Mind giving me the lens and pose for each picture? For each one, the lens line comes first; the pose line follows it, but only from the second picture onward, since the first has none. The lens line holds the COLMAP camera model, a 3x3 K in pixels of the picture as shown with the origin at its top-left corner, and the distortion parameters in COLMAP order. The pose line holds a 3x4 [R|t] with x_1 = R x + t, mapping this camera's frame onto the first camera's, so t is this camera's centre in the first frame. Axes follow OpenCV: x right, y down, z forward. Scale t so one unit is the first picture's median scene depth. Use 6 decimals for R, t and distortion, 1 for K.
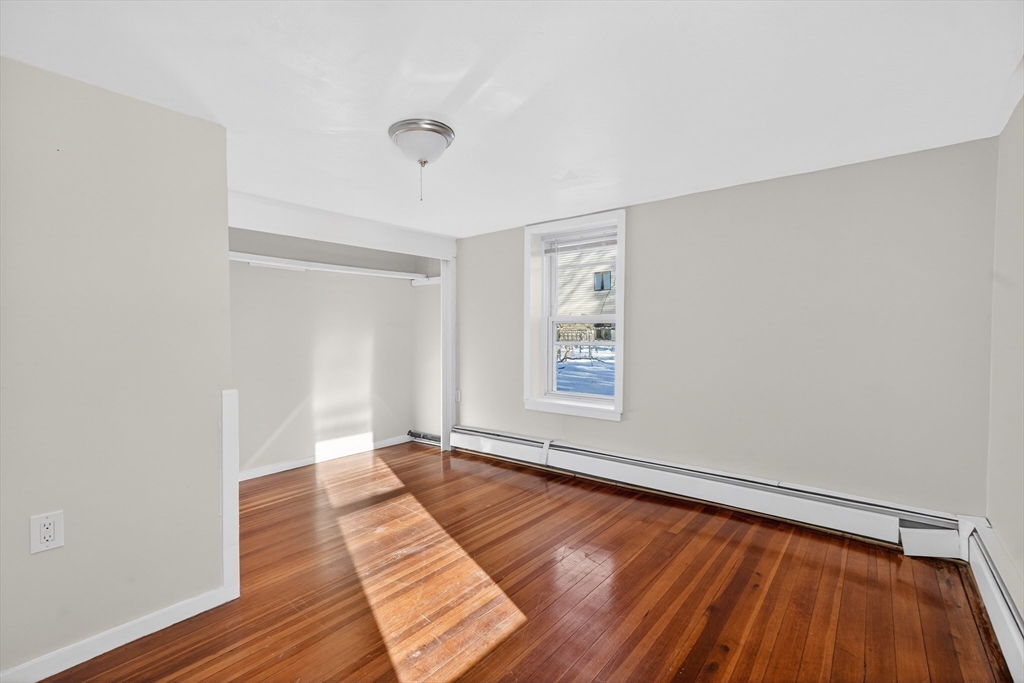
lens RADIAL K [[454.3, 0, 508.1], [0, 454.3, 339.8], [0, 0, 1]] dist [0.000685, 0.000316]
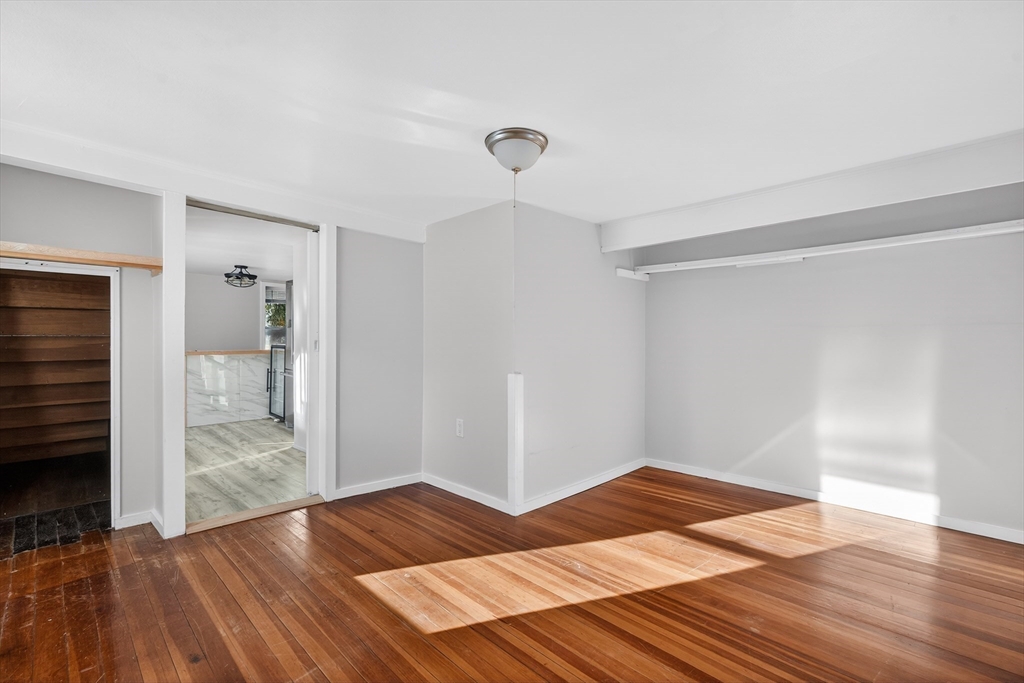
lens RADIAL K [[454.3, 0, 508.1], [0, 454.3, 339.8], [0, 0, 1]] dist [0.000685, 0.000316]
pose [[-0.116589, 0.001452, -0.993179, 0.679285], [-0.011088, 0.999935, 0.002764, -0.006512], [0.993118, 0.011334, -0.116565, 0.893094]]
